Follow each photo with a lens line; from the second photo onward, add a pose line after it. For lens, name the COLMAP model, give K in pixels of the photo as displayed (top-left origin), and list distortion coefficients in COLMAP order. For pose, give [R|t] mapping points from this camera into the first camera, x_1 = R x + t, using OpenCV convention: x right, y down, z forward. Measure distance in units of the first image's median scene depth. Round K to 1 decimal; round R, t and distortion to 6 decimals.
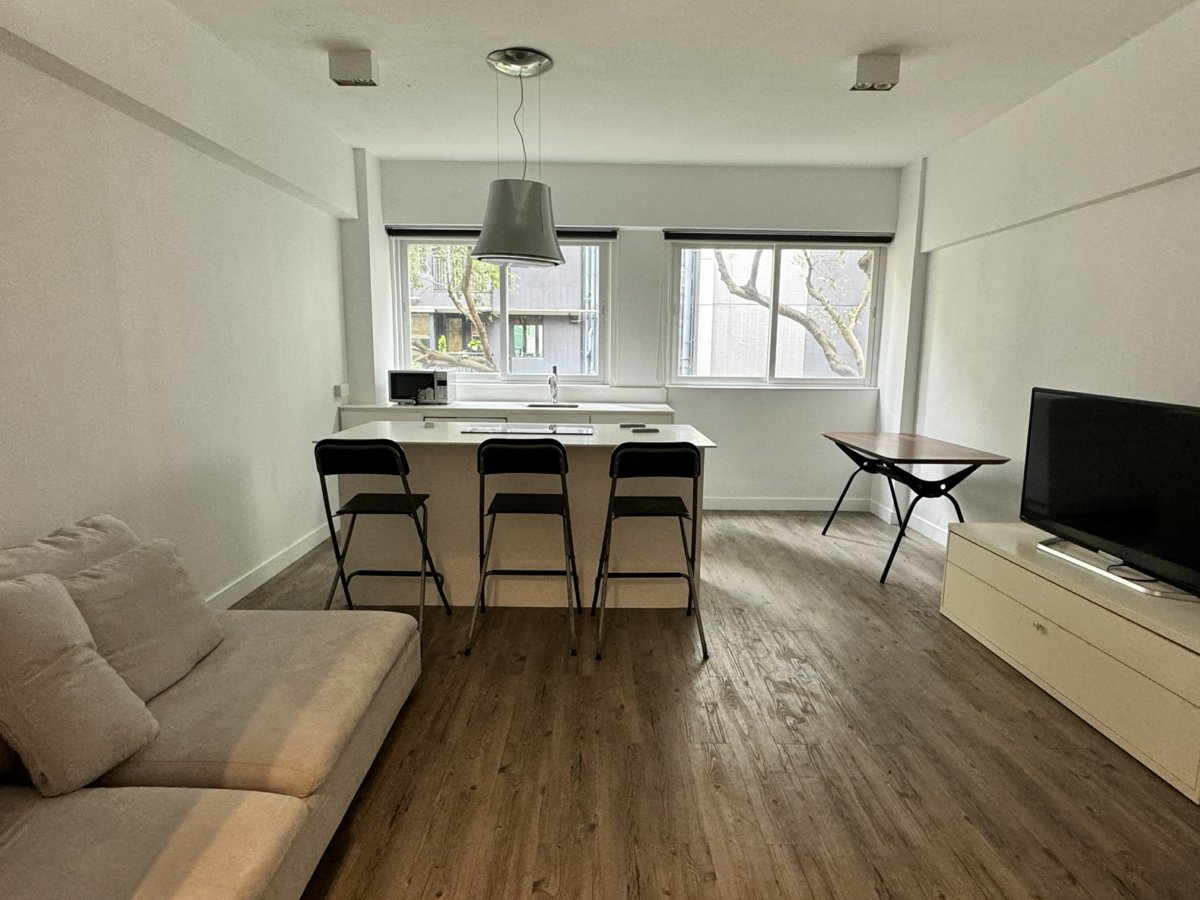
lens RADIAL K [[651.7, 0, 599.1], [0, 651.7, 450.9], [0, 0, 1]] dist [0.008682, -0.000212]
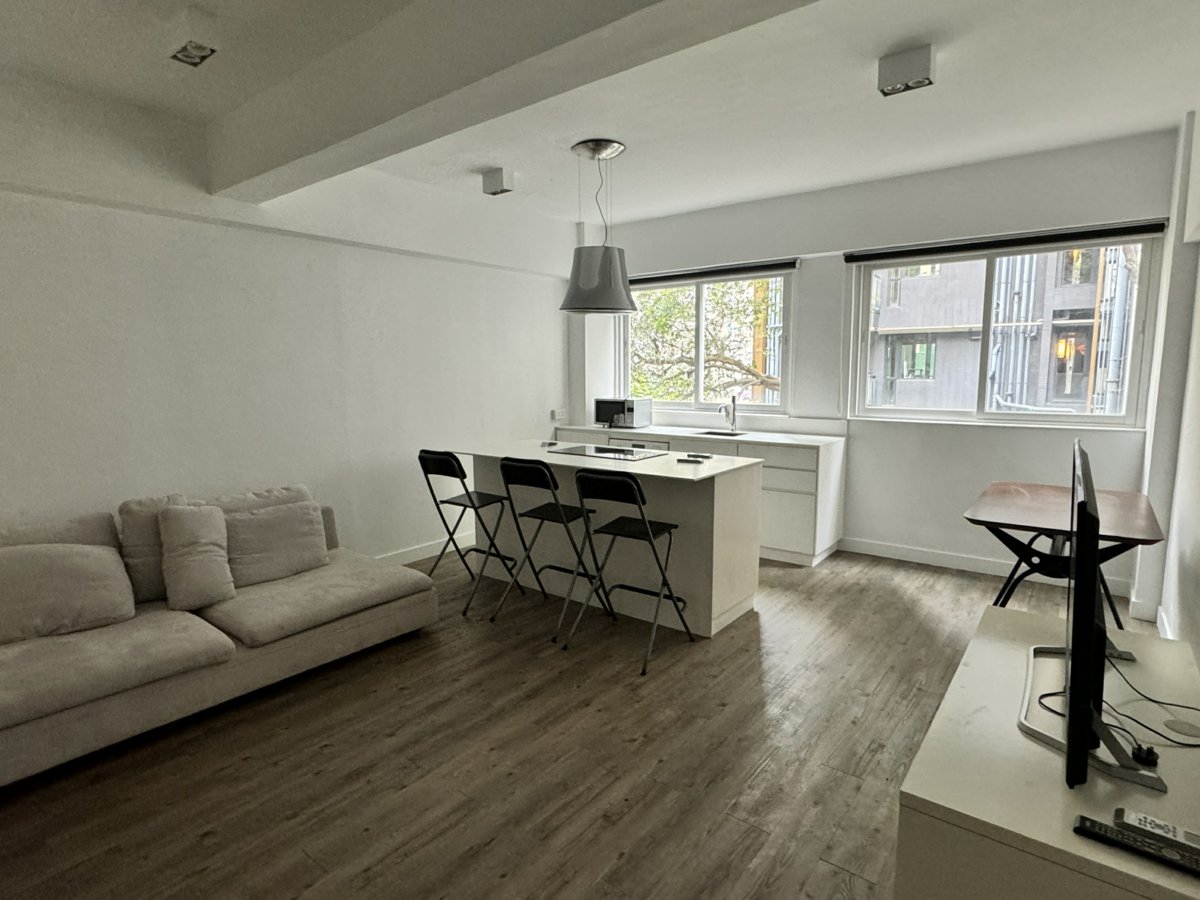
lens RADIAL K [[651.7, 0, 602.3], [0, 651.7, 449.6], [0, 0, 1]] dist [0.008682, -0.000212]
pose [[0.781044, 0.060868, -0.621503, 0.445116], [-0.081228, 0.996686, -0.004467, -0.023505], [0.619171, 0.053972, 0.783399, 0.059059]]
